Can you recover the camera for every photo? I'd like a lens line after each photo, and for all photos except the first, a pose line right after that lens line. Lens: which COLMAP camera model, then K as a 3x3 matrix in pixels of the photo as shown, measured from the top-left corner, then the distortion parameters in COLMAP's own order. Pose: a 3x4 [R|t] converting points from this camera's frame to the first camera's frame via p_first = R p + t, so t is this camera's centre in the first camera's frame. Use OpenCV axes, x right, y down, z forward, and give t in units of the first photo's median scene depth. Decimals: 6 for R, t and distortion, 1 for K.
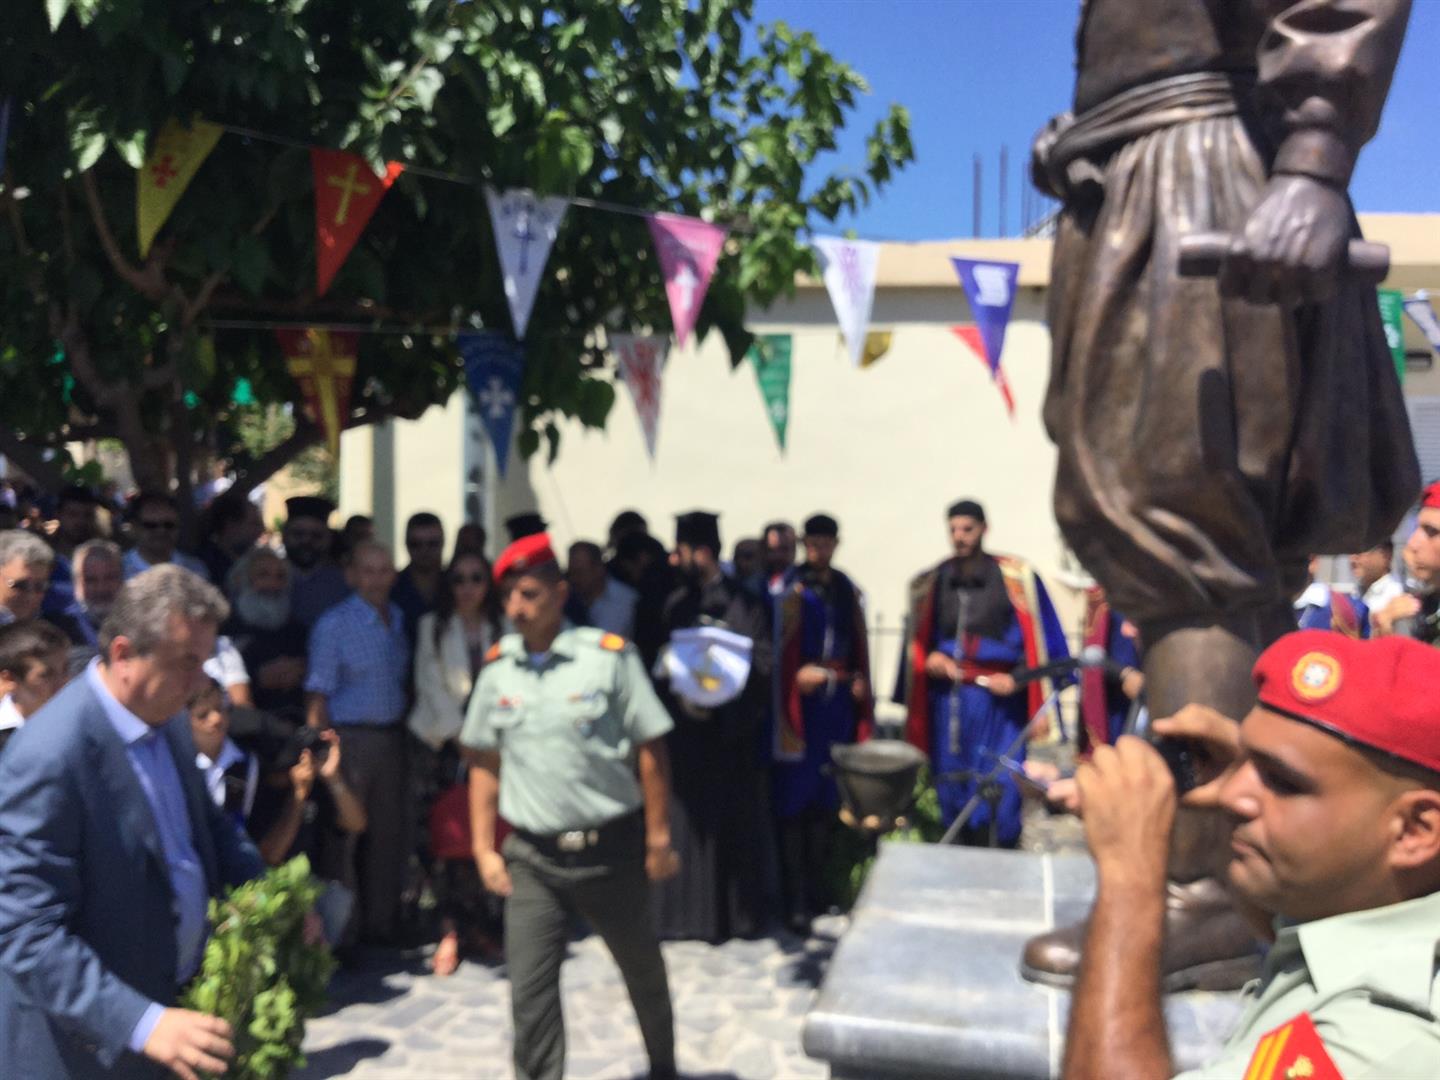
lens RADIAL K [[1303.5, 0, 720.0], [0, 1303.5, 540.0], [0, 0, 1]] dist [0.116458, -0.272156]
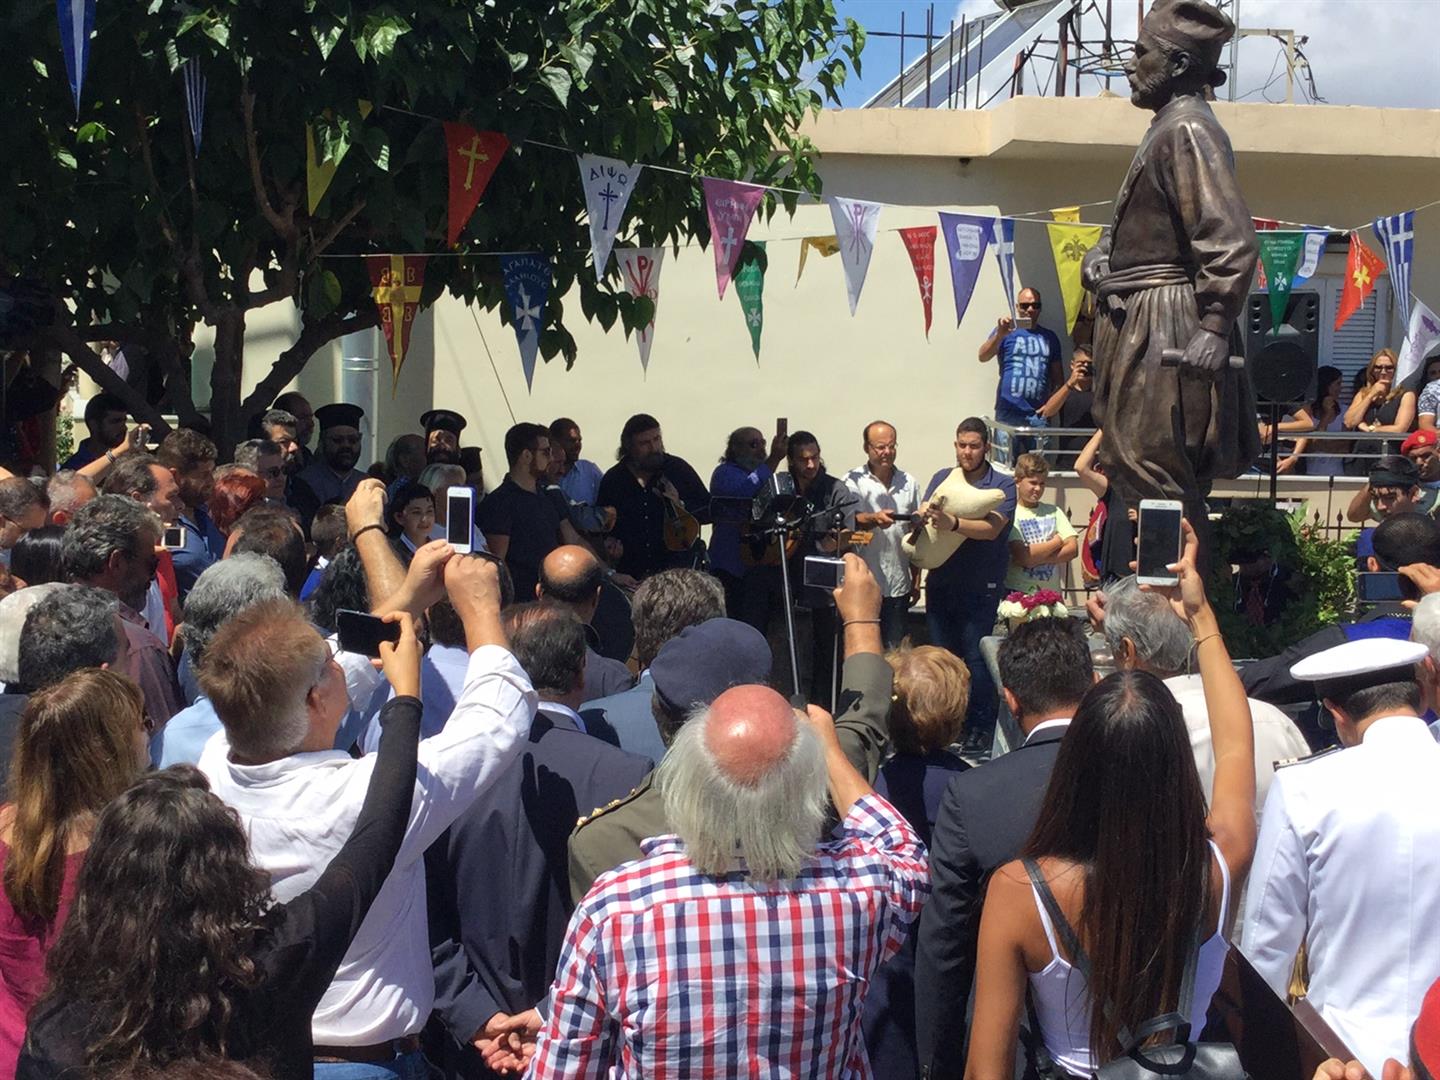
lens RADIAL K [[2169.2, 0, 720.0], [0, 2169.2, 540.0], [0, 0, 1]] dist [0.117891, -0.008166]
pose [[0.983858, -0.008679, 0.178743, -1.025640], [-0.003202, 0.997809, 0.066077, -0.128983], [-0.178925, -0.065583, 0.981674, -2.464330]]
